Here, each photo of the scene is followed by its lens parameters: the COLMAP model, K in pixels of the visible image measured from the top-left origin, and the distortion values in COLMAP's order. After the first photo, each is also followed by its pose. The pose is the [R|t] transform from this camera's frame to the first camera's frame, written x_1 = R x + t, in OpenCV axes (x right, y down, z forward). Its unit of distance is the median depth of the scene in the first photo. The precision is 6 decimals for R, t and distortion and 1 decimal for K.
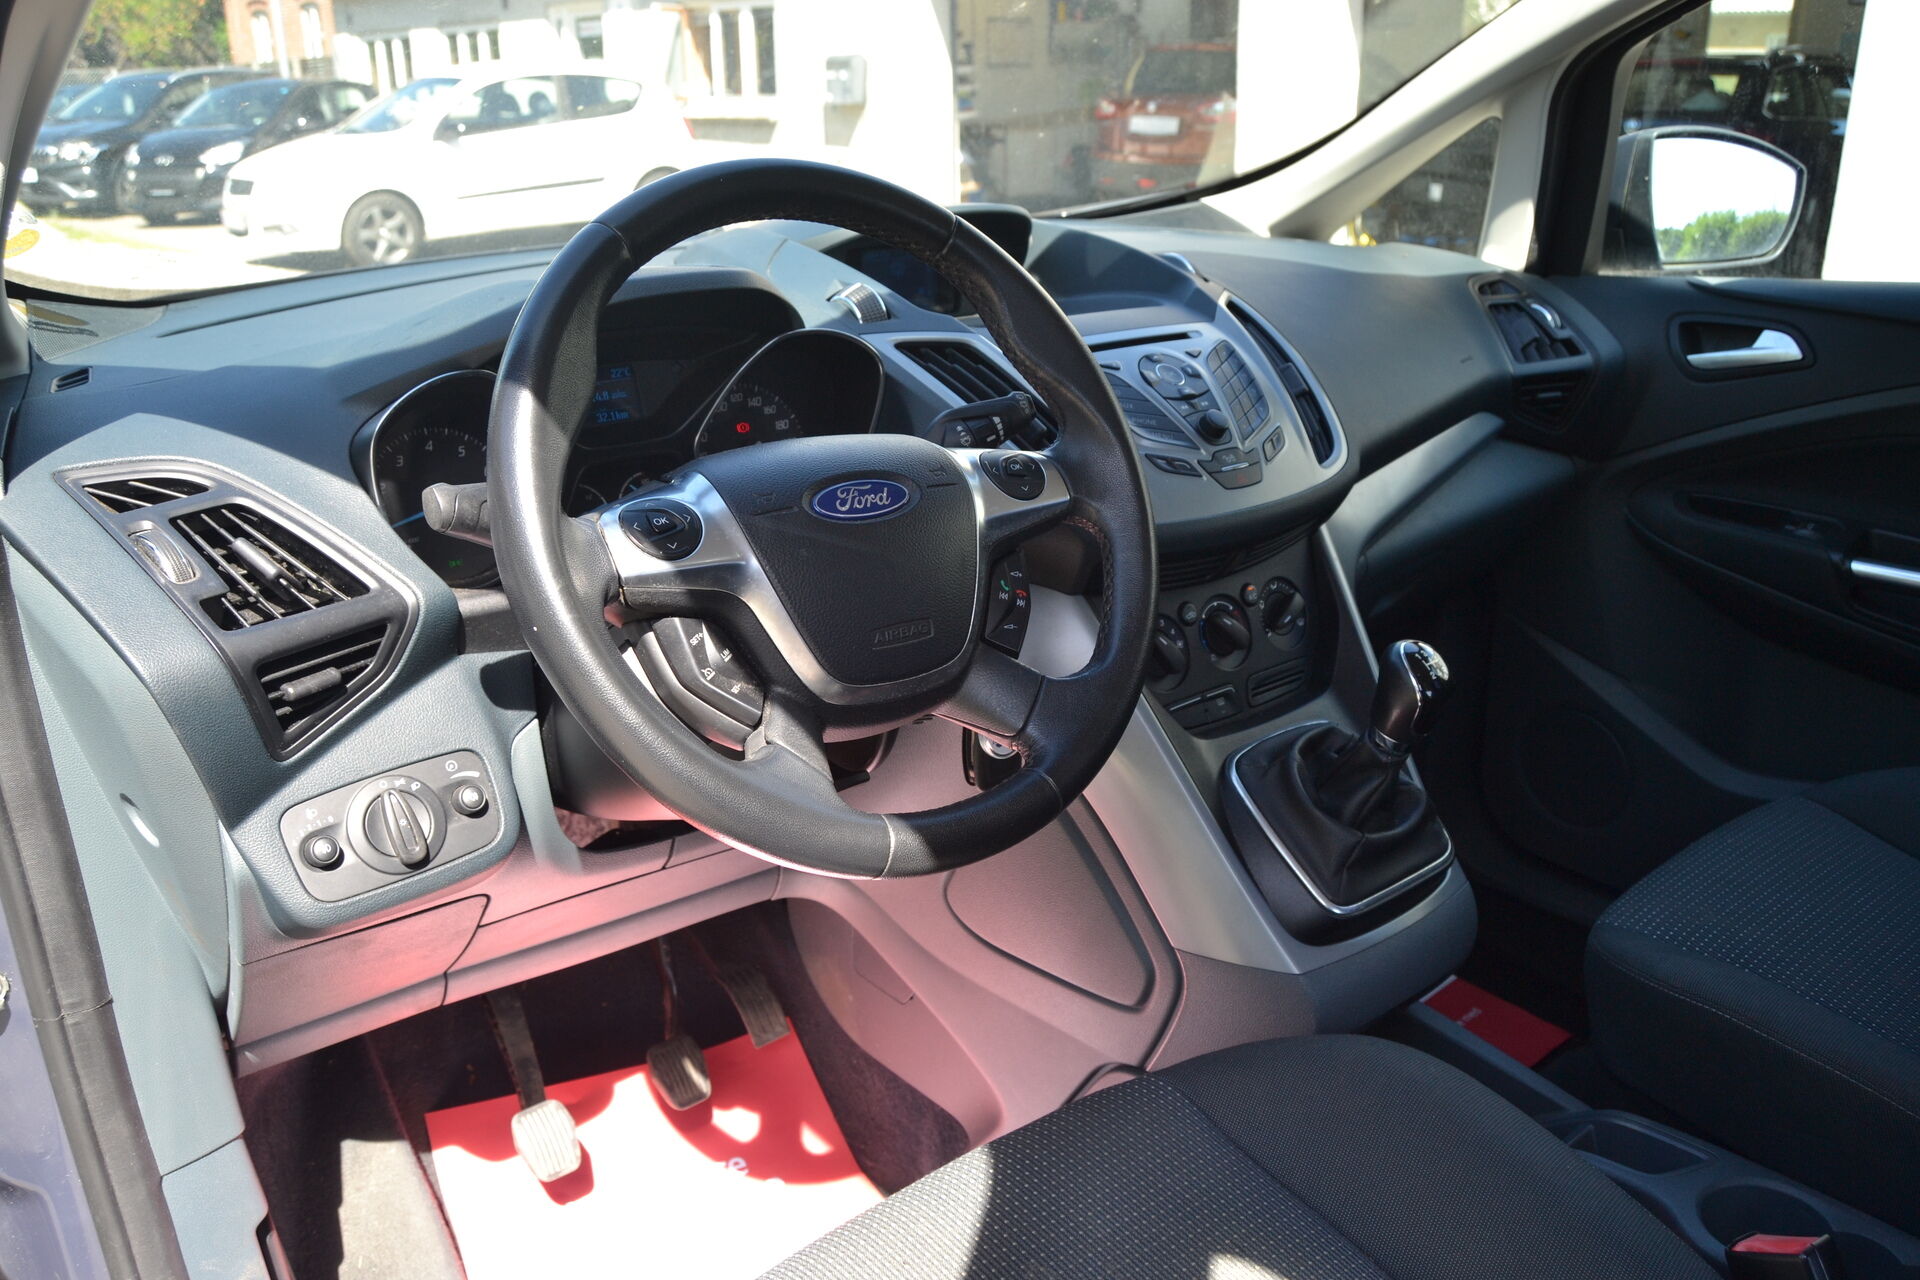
lens RADIAL K [[1509.5, 0, 963.3], [0, 1509.5, 650.2], [0, 0, 1]] dist [-0.094982, 0.025456]
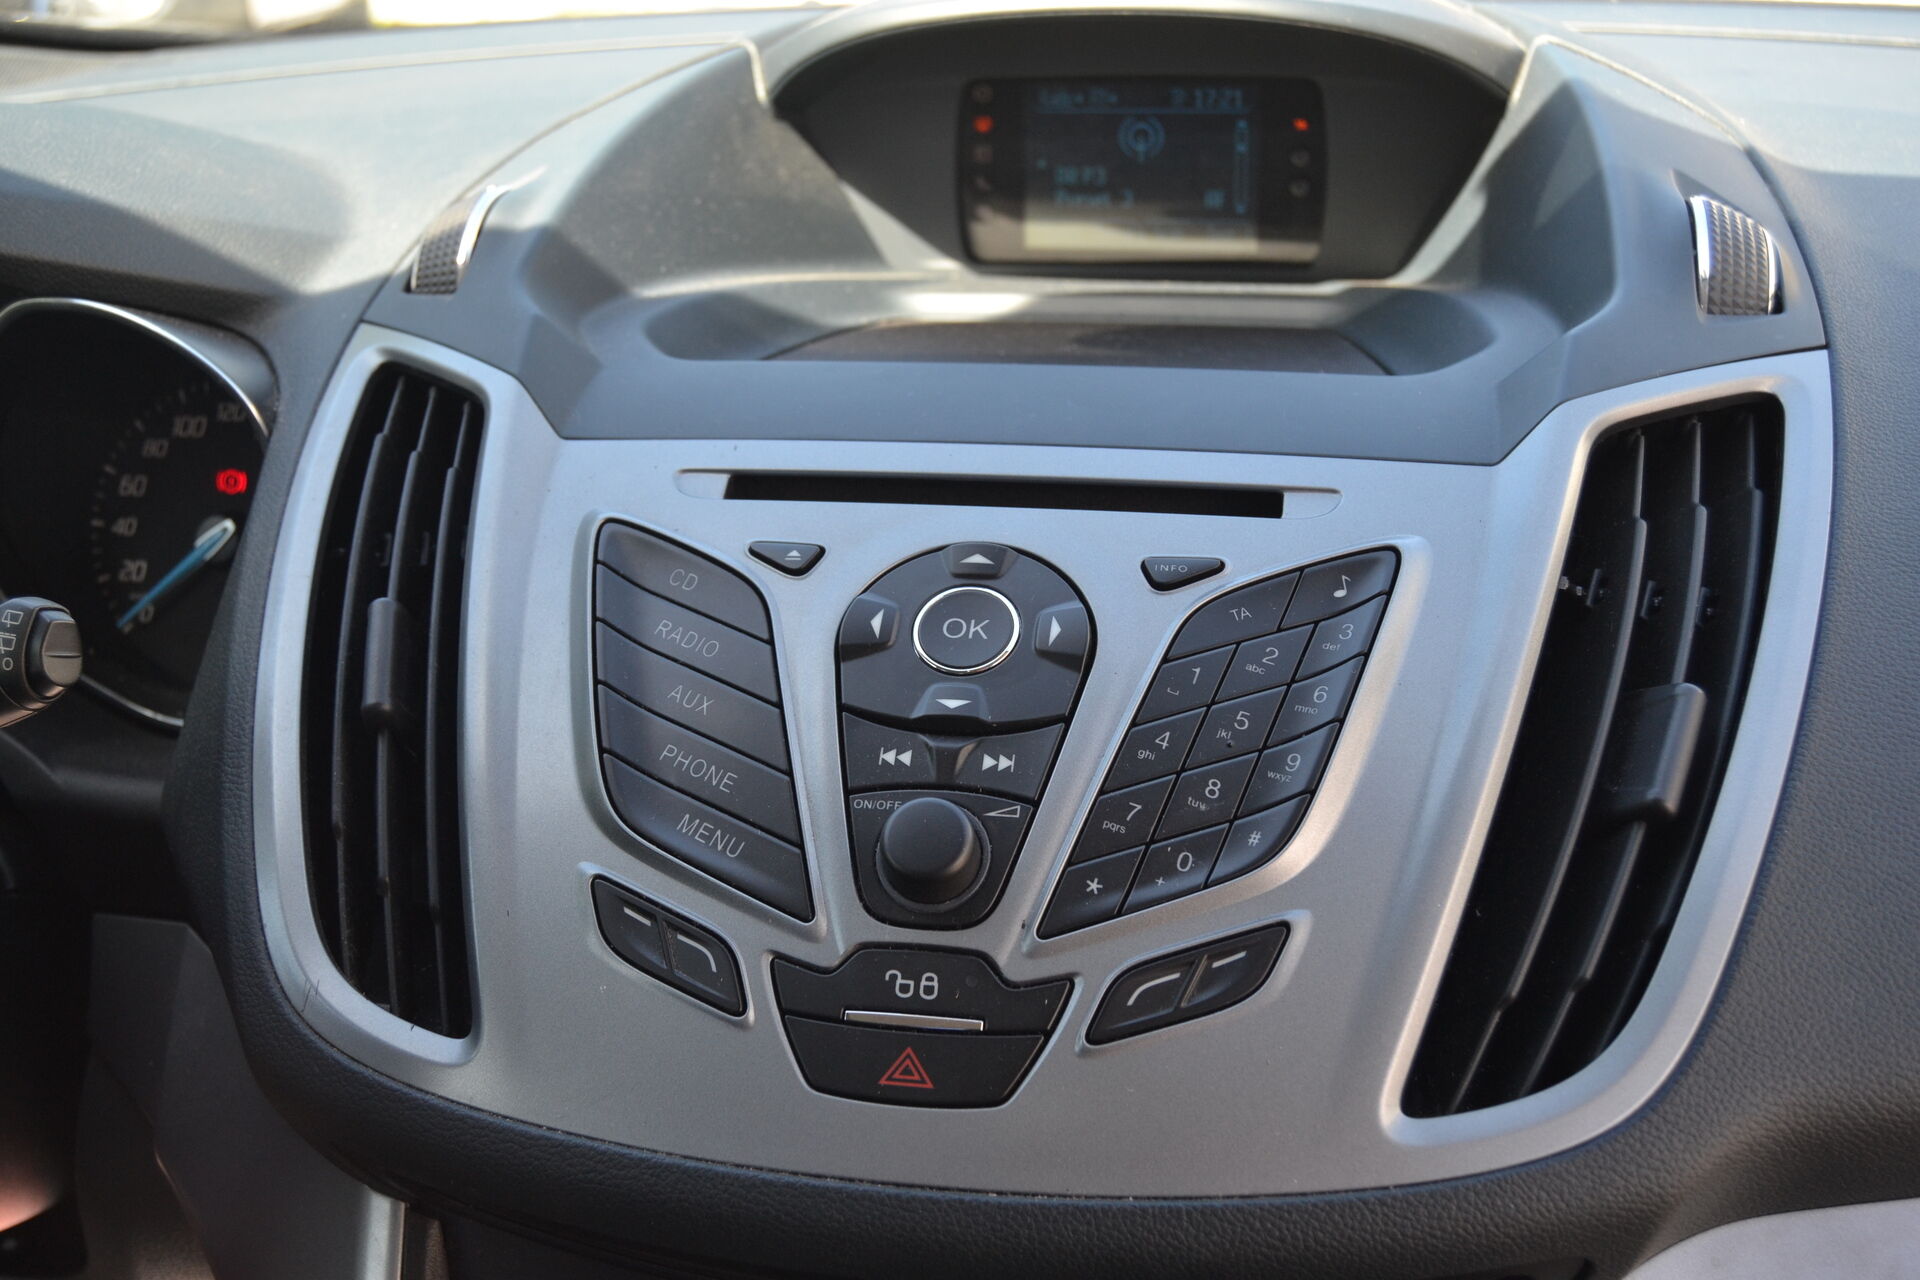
lens RADIAL K [[2225.2, 0, 929.7], [0, 2225.2, 634.2], [0, 0, 1]] dist [-0.080172, 0.000000]
pose [[0.631073, 0.278339, -0.724068, 0.031020], [-0.241978, 0.957469, 0.157161, -0.017262], [0.737016, 0.076029, 0.671585, 0.048538]]
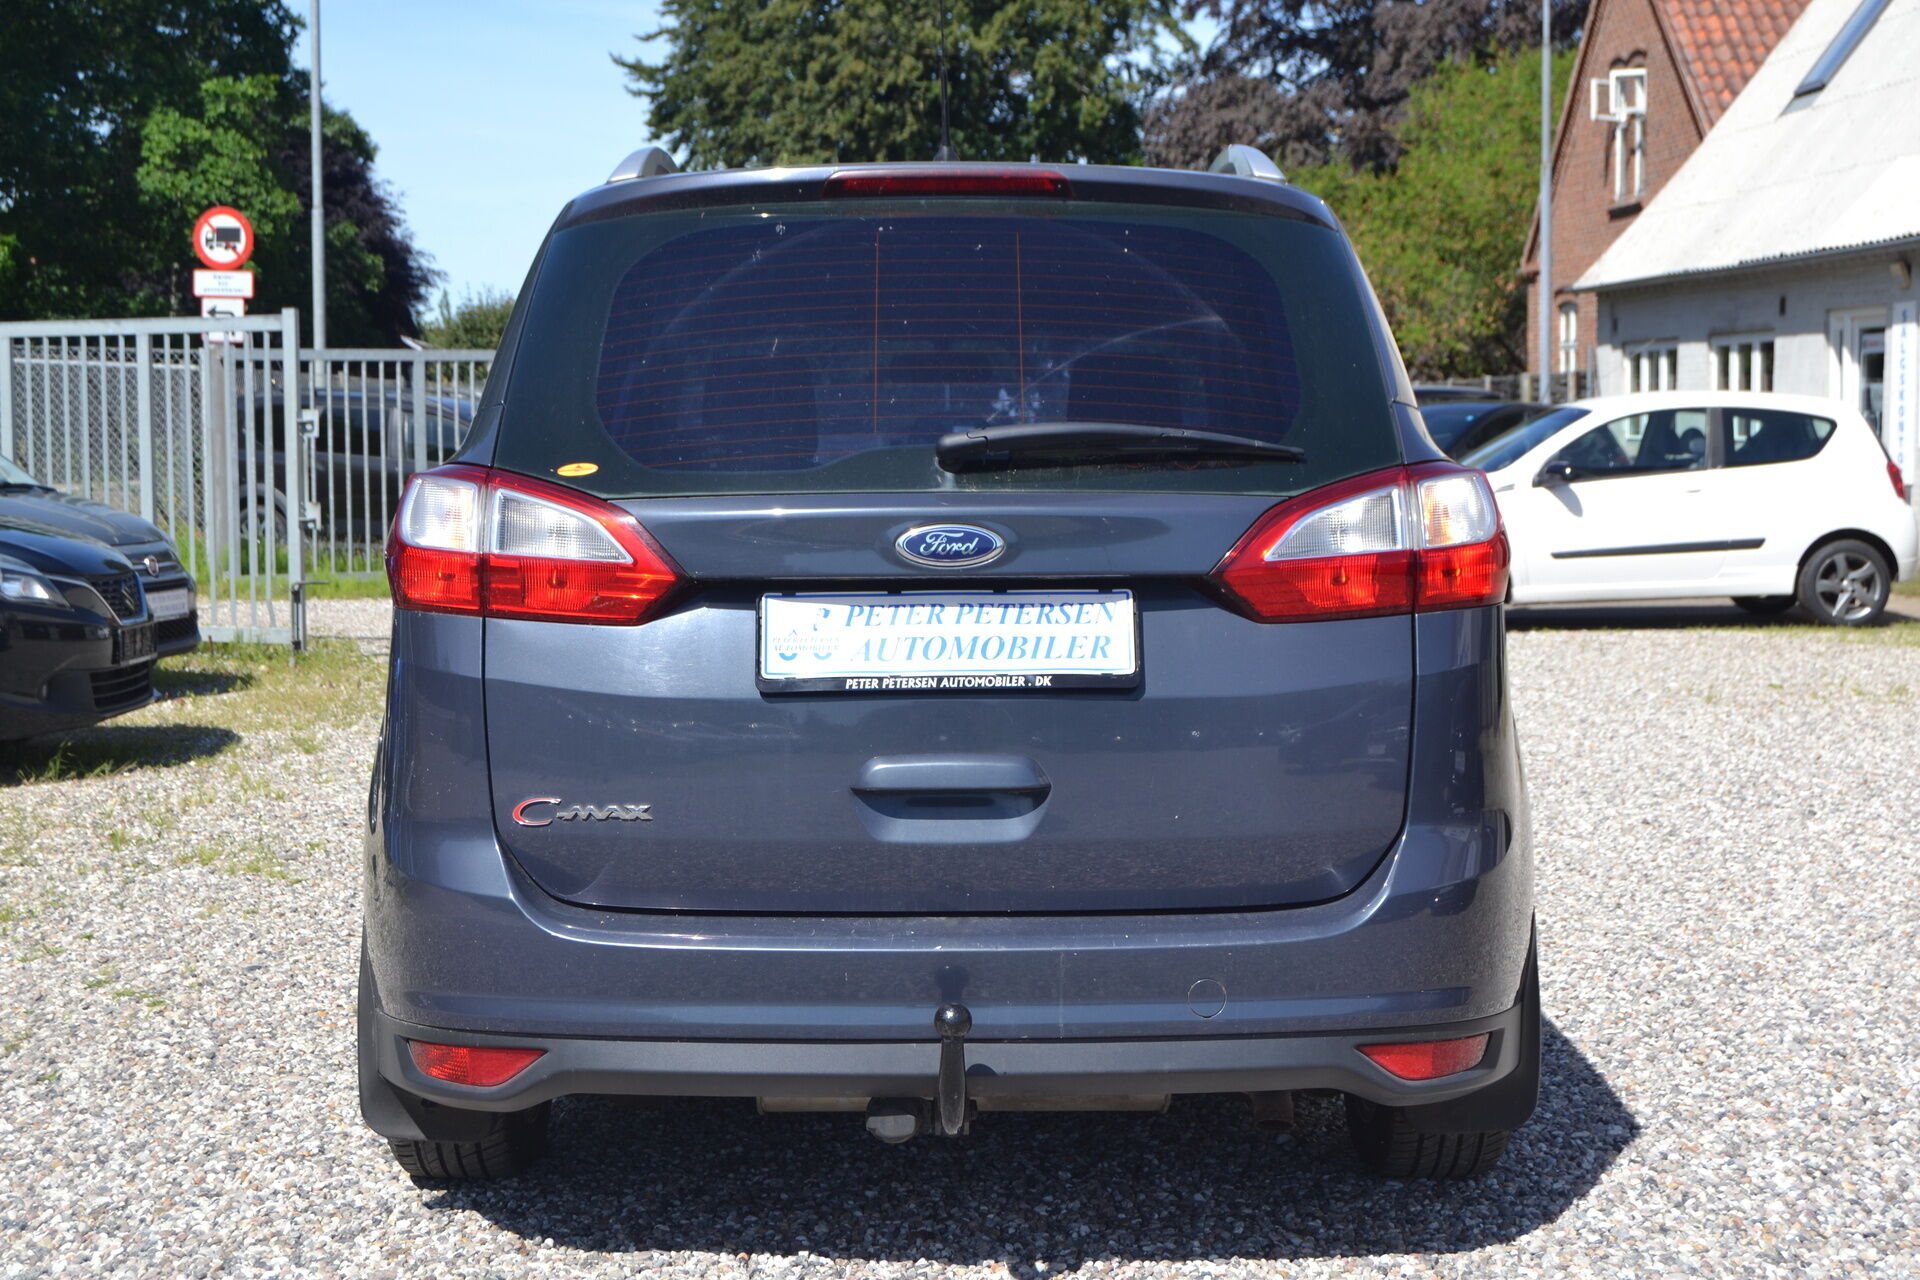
lens RADIAL K [[2801.2, 0, 966.2], [0, 2801.2, 633.2], [0, 0, 1]] dist [-0.098368, 0.000000]
pose [[0.777954, 0.048085, -0.626479, 0.267380], [-0.222255, 0.953665, -0.202796, 0.084730], [0.587699, 0.297004, 0.752594, -0.234772]]
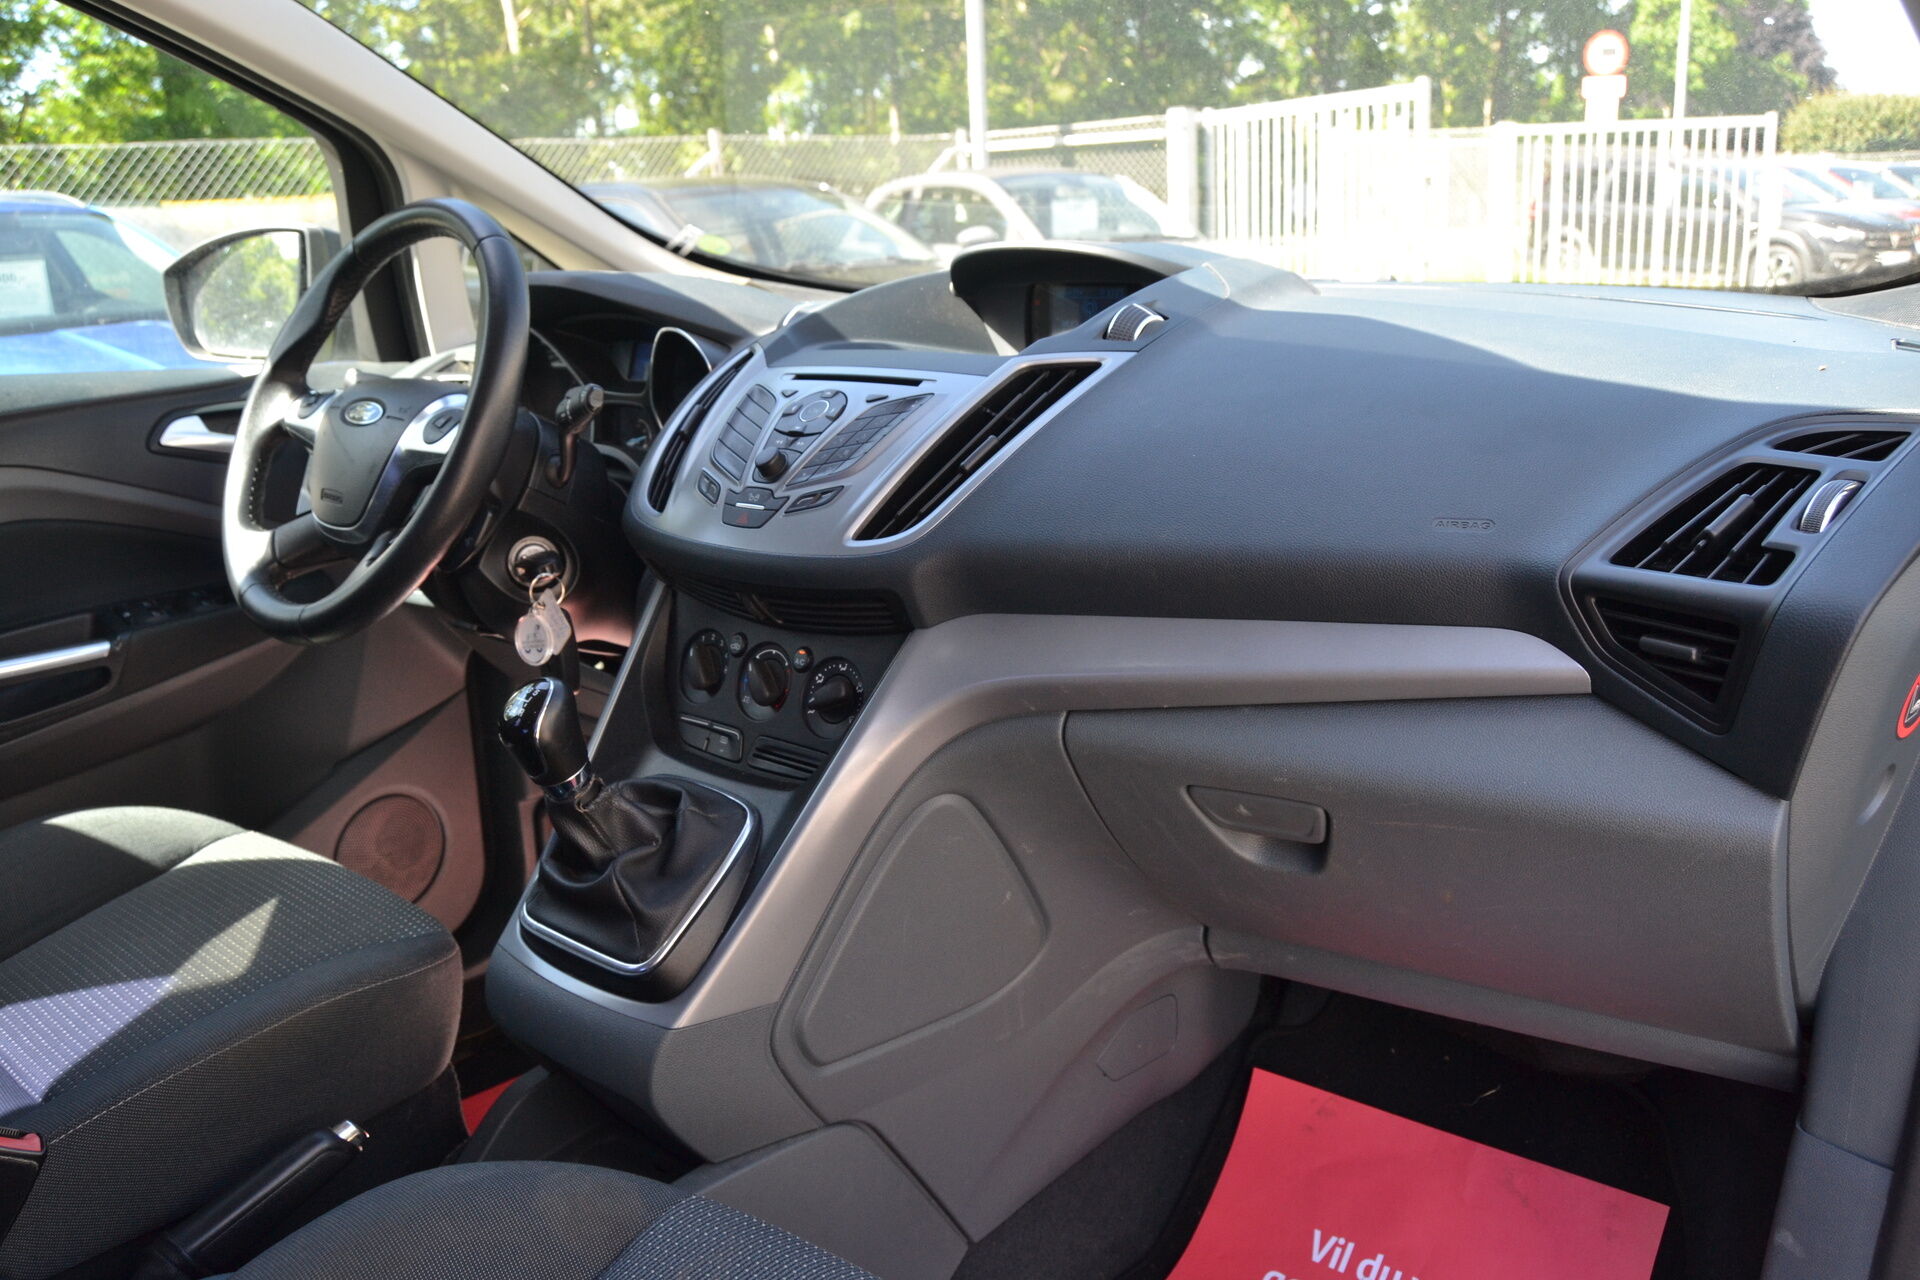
lens RADIAL K [[1509.5, 0, 958.5], [0, 1509.5, 654.0], [0, 0, 1]] dist [-0.094982, 0.025456]
pose [[0.168262, 0.272526, -0.947321, 0.076721], [-0.305826, 0.928034, 0.212657, -0.018849], [0.937101, 0.253934, 0.239499, 0.061923]]
